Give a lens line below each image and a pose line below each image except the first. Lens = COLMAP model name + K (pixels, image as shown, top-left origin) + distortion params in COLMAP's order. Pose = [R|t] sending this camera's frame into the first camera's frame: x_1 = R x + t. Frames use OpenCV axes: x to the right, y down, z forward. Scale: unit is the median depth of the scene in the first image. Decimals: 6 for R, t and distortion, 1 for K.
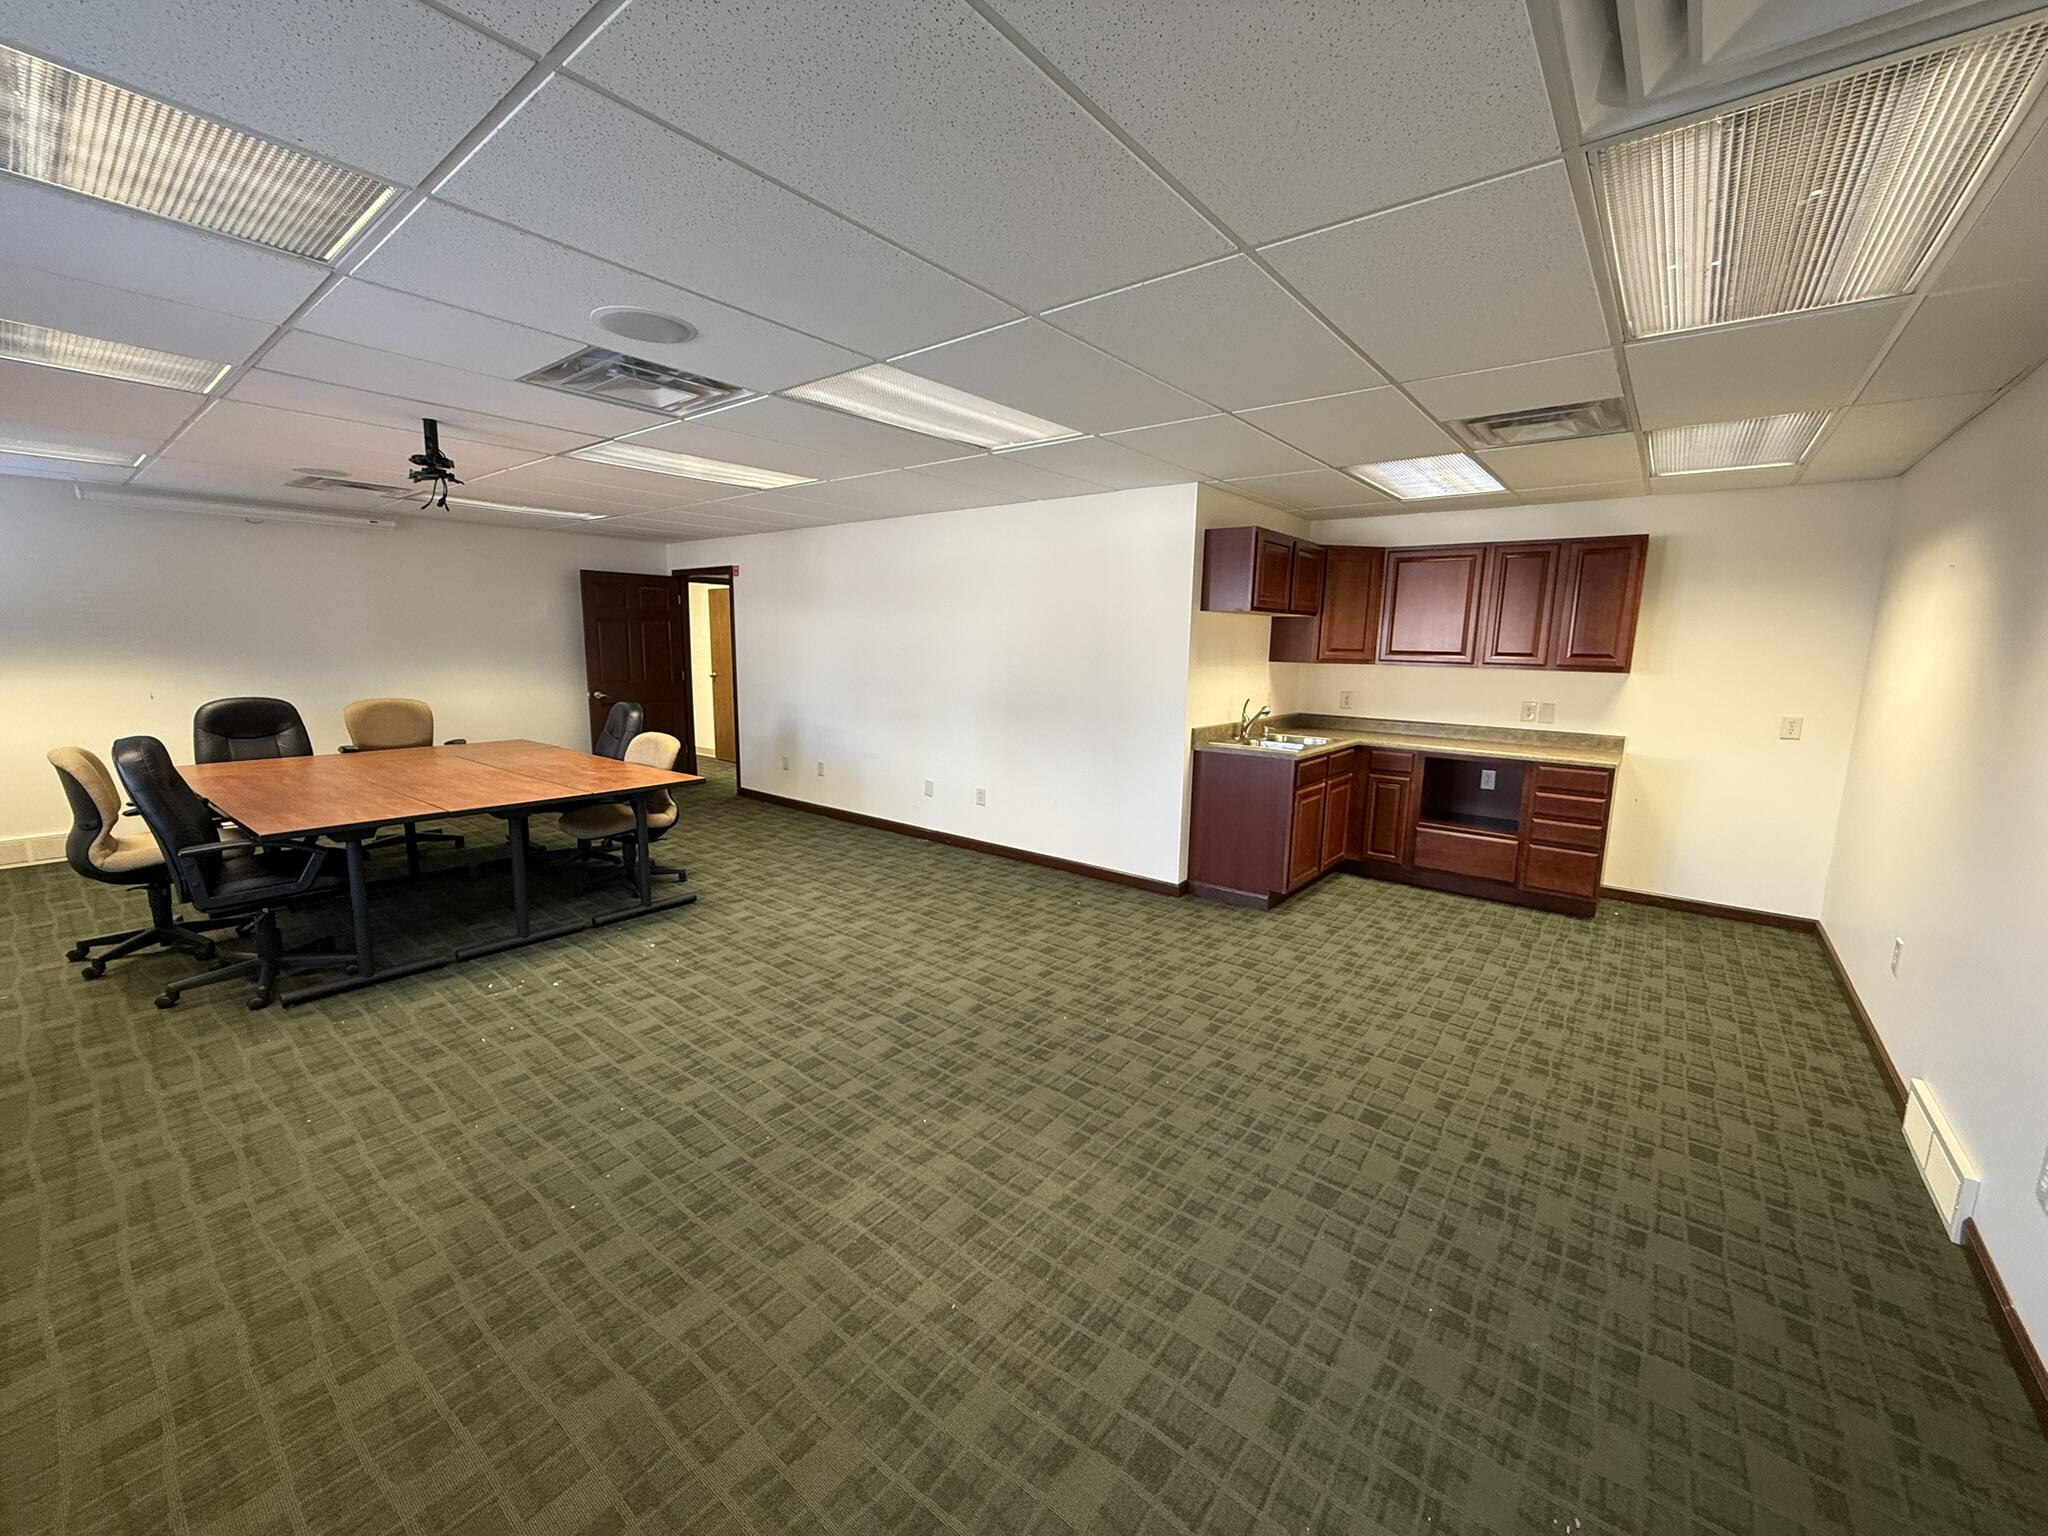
lens RADIAL K [[815.1, 0, 1019.6], [0, 815.1, 768.8], [0, 0, 1]] dist [0.000781, -0.000784]
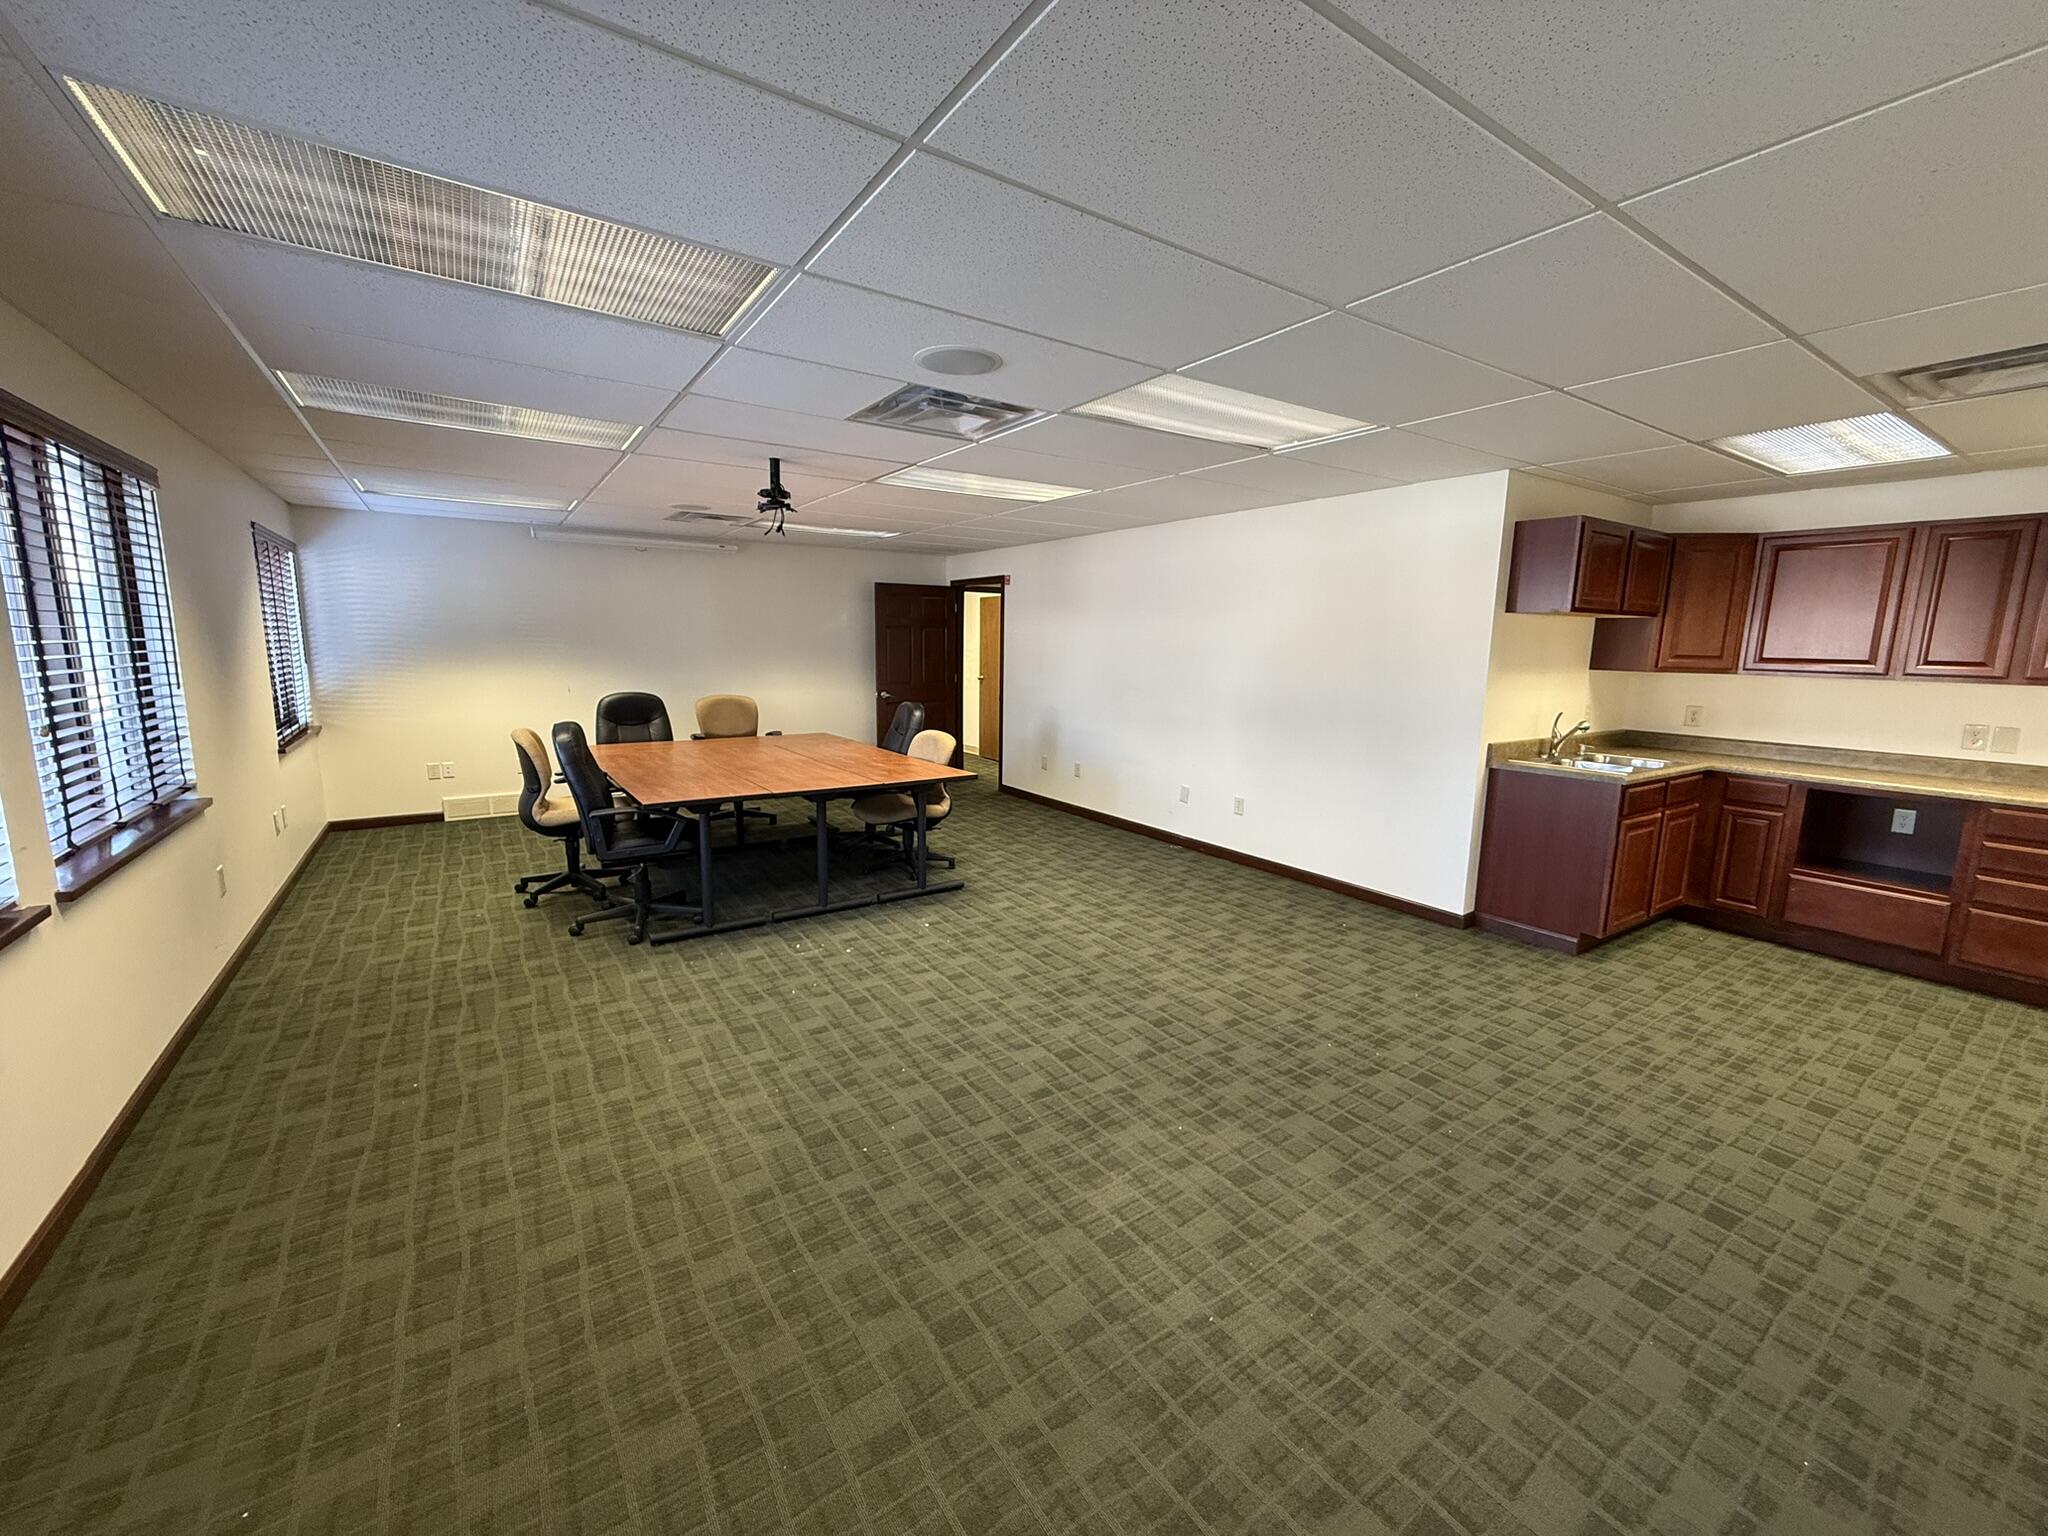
lens RADIAL K [[815.1, 0, 1019.6], [0, 815.1, 768.8], [0, 0, 1]] dist [0.000781, -0.000784]
pose [[0.954894, 0.043726, -0.293709, -0.021728], [-0.045186, 0.998977, 0.001815, -0.000136], [0.293488, 0.011538, 0.955893, -0.012528]]
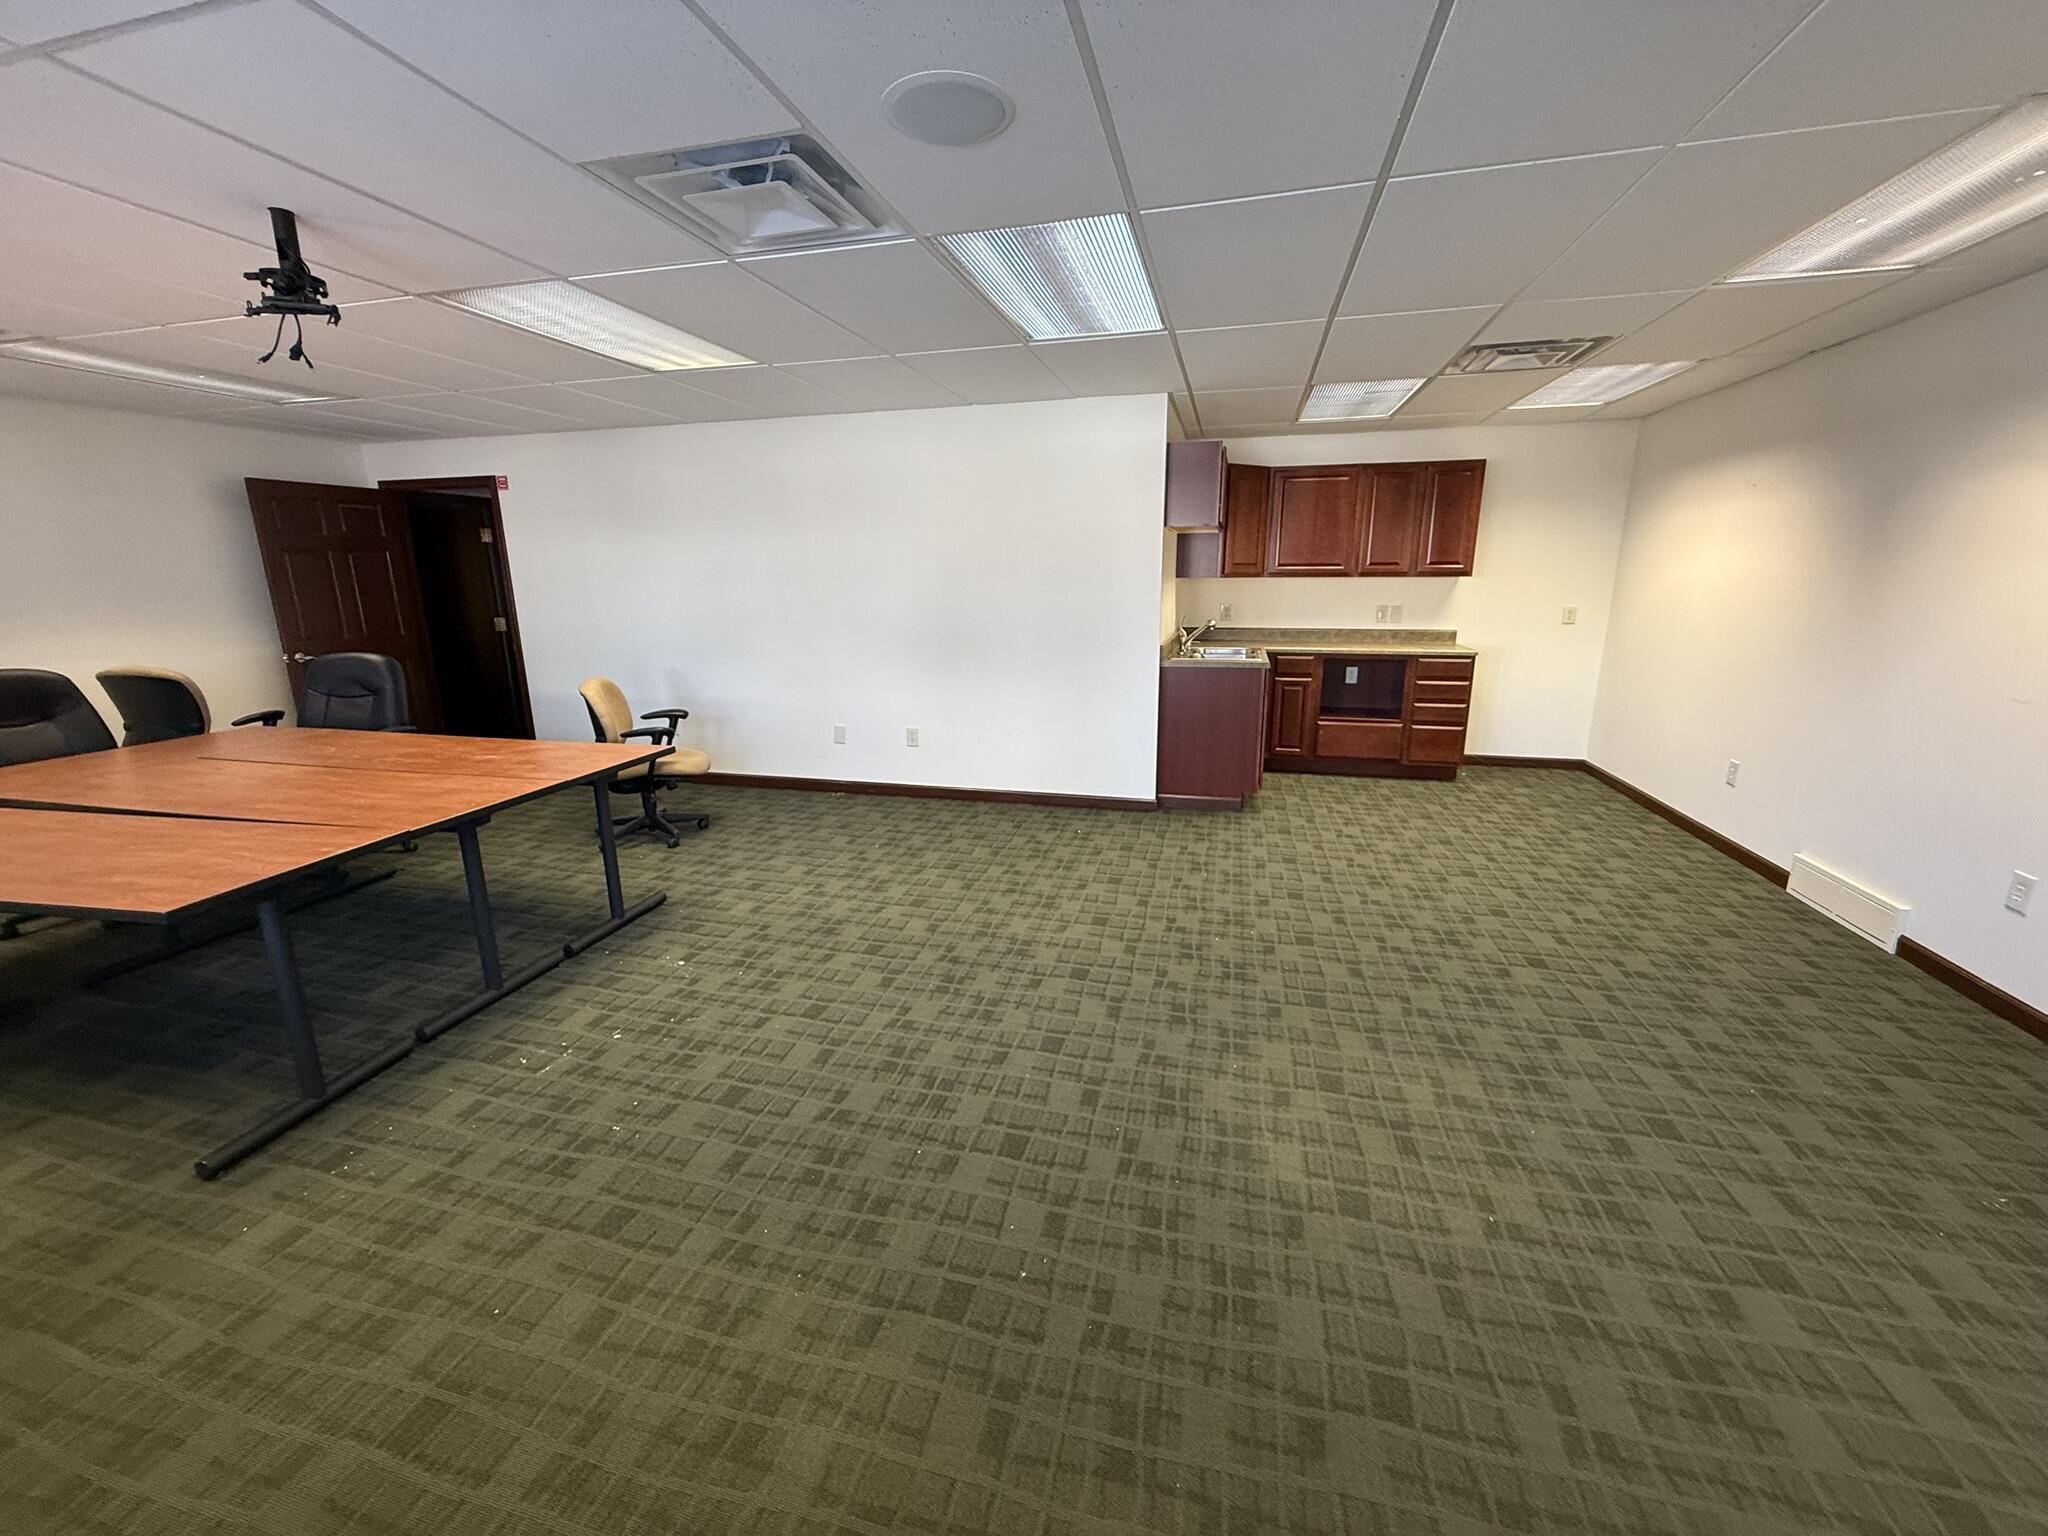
lens RADIAL K [[815.1, 0, 1019.6], [0, 815.1, 768.8], [0, 0, 1]] dist [0.000781, -0.000784]
pose [[0.912808, -0.121604, 0.389863, -0.483001], [0.088638, 0.990875, 0.101535, -0.021321], [-0.398653, -0.058125, 0.915258, 0.179761]]
